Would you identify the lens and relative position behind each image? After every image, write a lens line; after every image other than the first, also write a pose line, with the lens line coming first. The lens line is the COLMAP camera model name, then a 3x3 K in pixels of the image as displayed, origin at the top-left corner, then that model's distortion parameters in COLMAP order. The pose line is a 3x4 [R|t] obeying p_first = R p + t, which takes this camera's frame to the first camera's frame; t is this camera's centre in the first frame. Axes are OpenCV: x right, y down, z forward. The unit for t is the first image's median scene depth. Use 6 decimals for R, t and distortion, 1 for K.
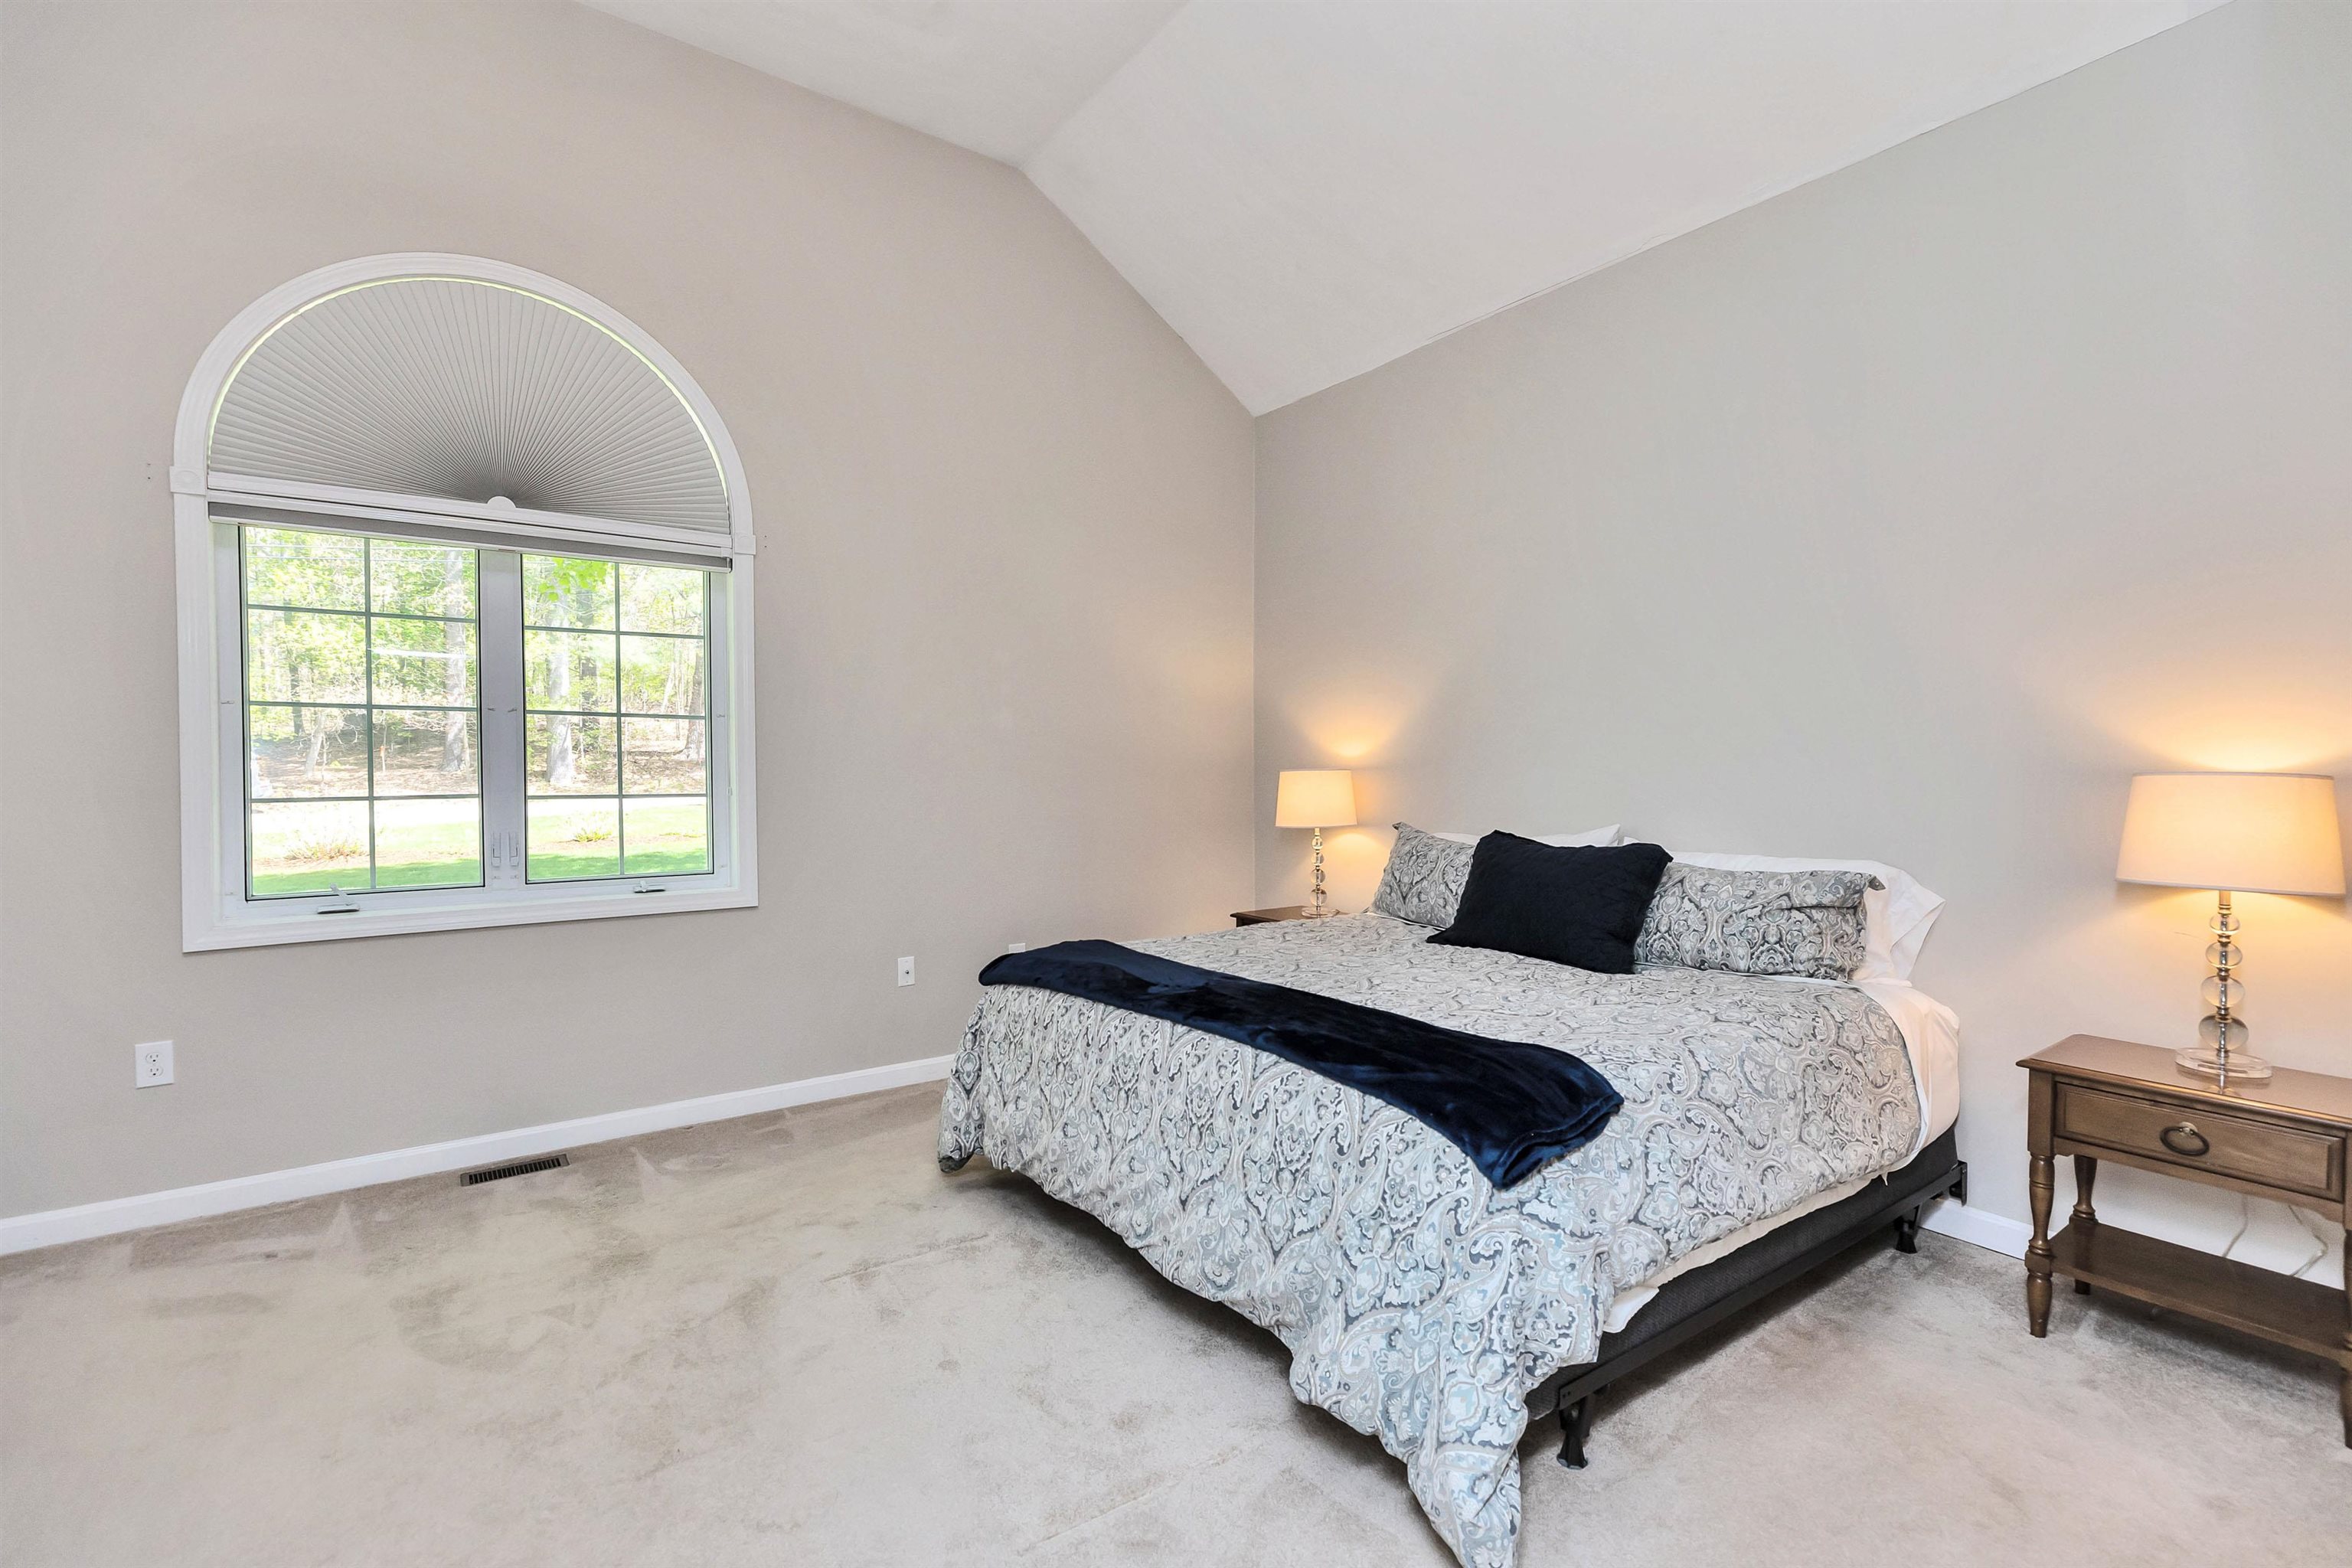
lens RADIAL K [[1053.3, 0, 1176.2], [0, 1053.3, 778.5], [0, 0, 1]] dist [-0.001685, -0.000428]
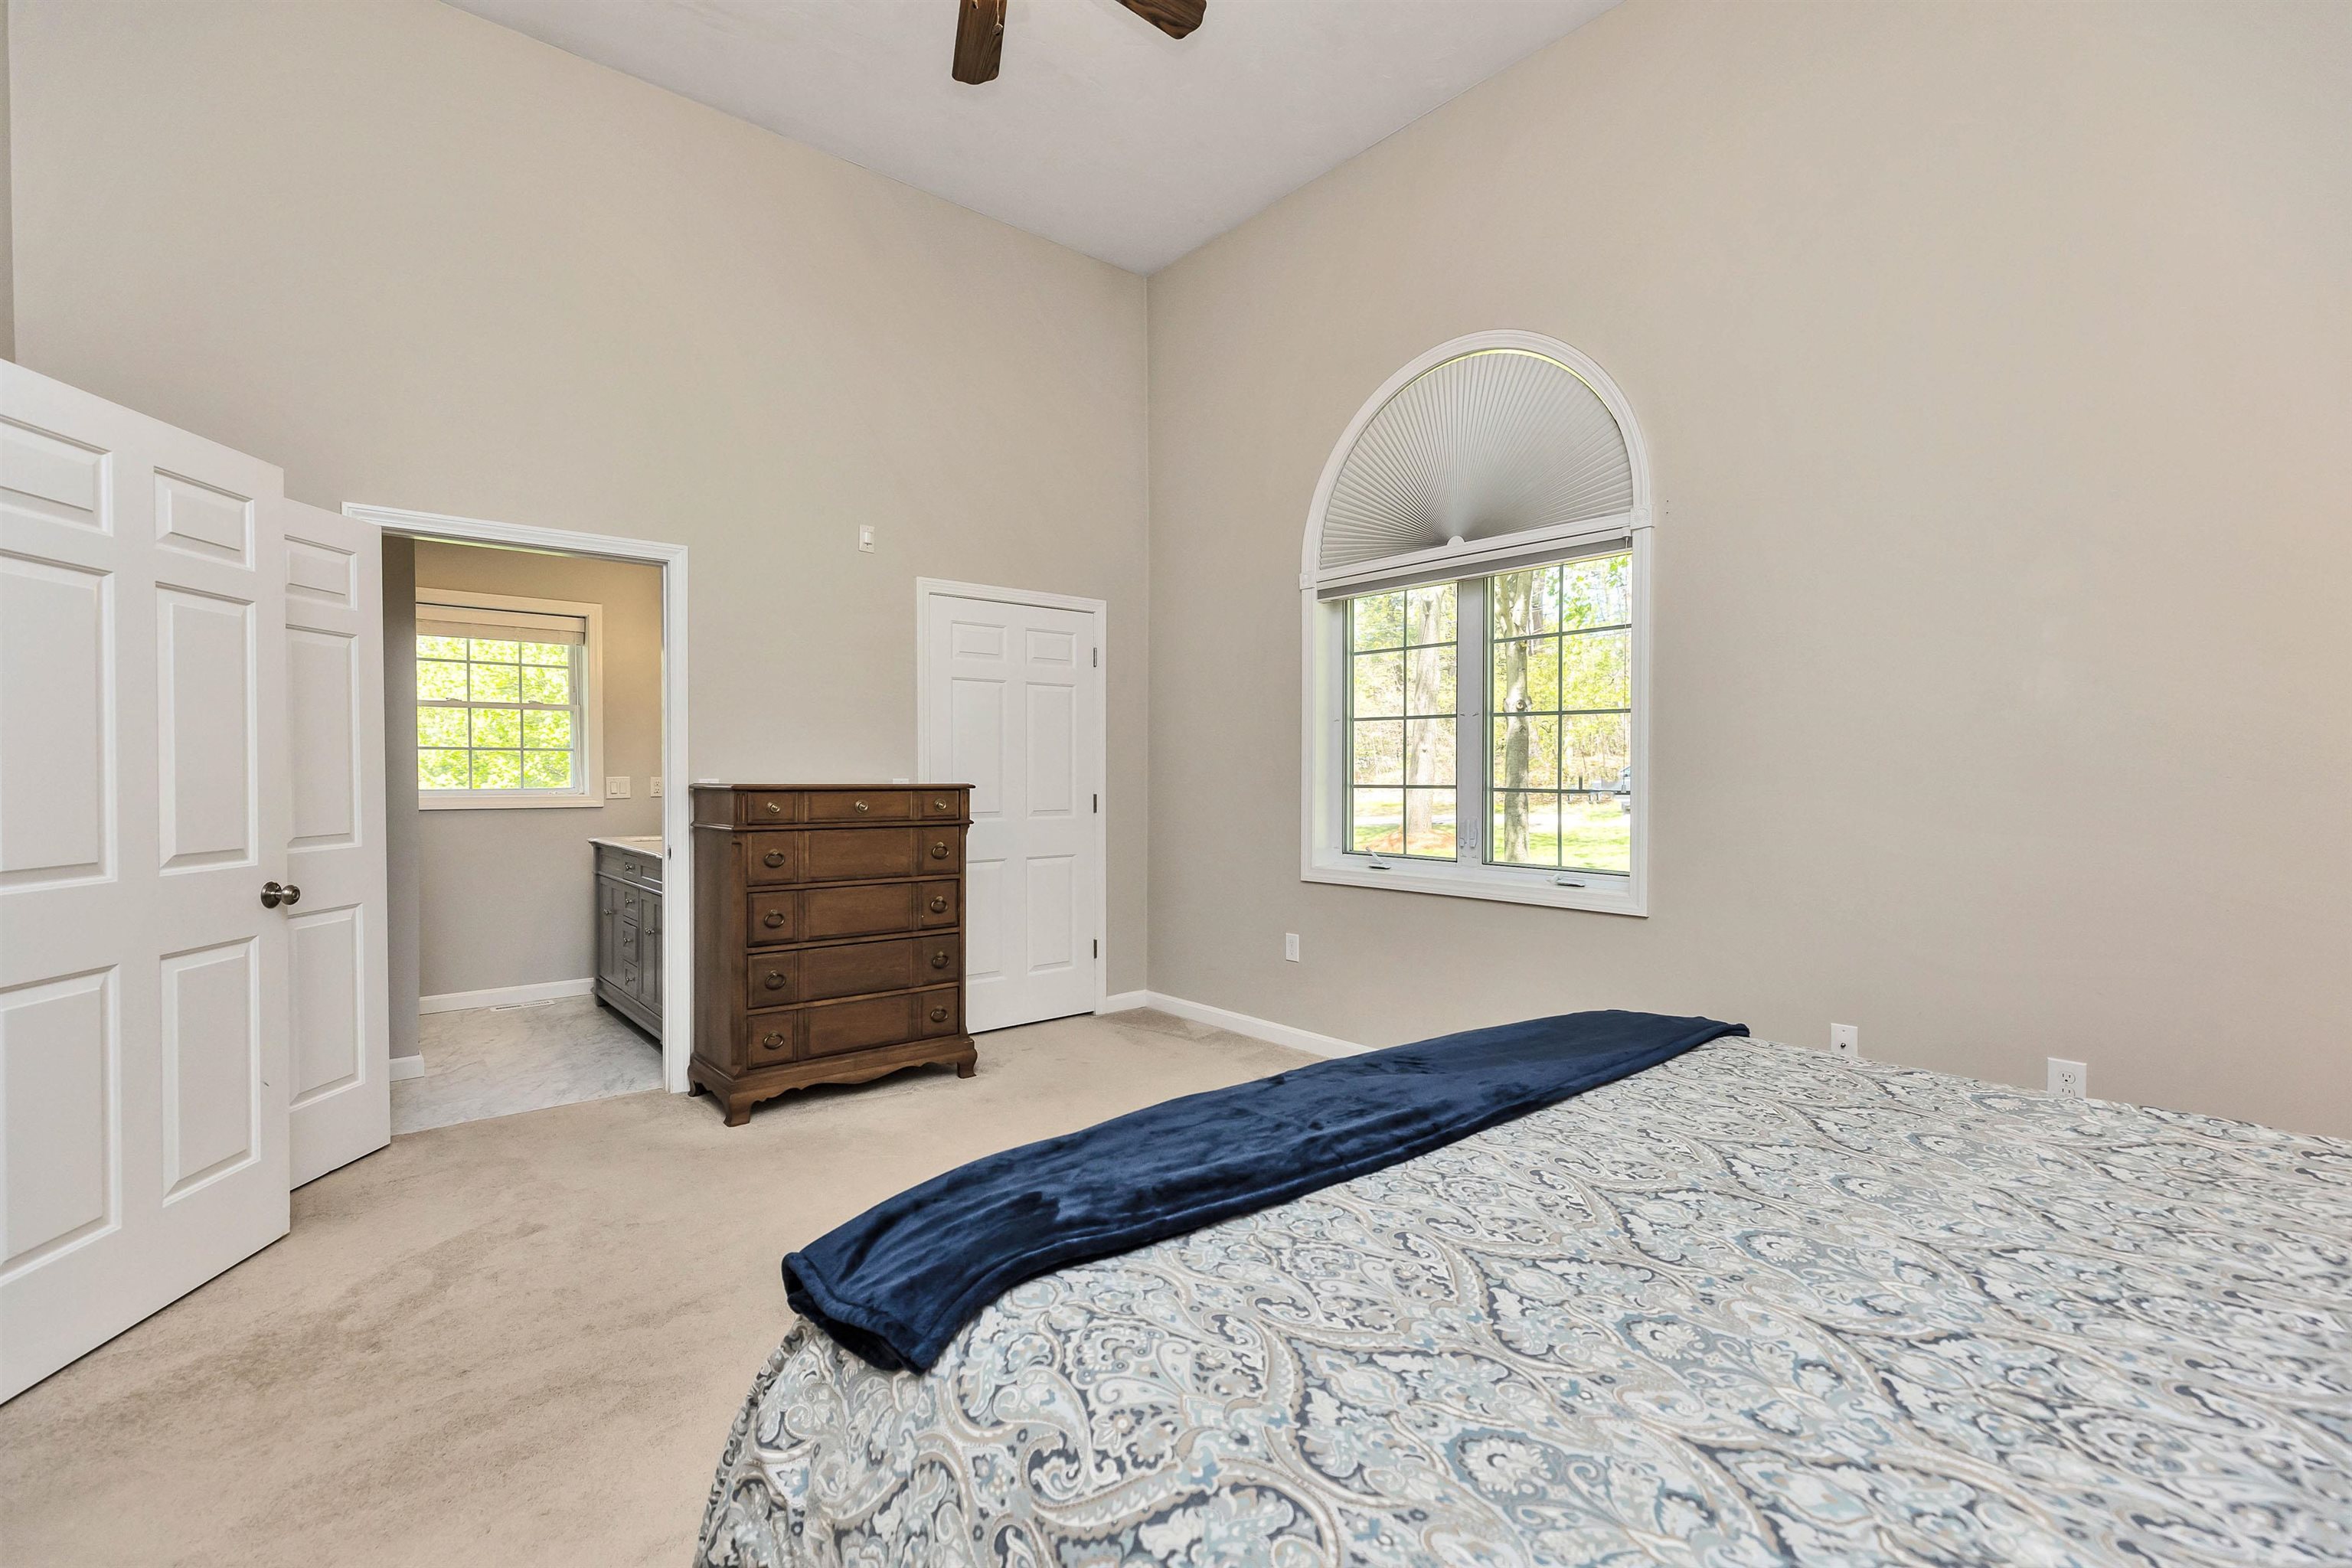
lens RADIAL K [[1053.3, 0, 1176.2], [0, 1053.3, 778.5], [0, 0, 1]] dist [-0.001685, -0.000428]
pose [[0.079274, 0.008539, -0.996816, 0.546132], [-0.012103, 0.999898, 0.007602, 0.001984], [0.996779, 0.011462, 0.079370, 0.611741]]
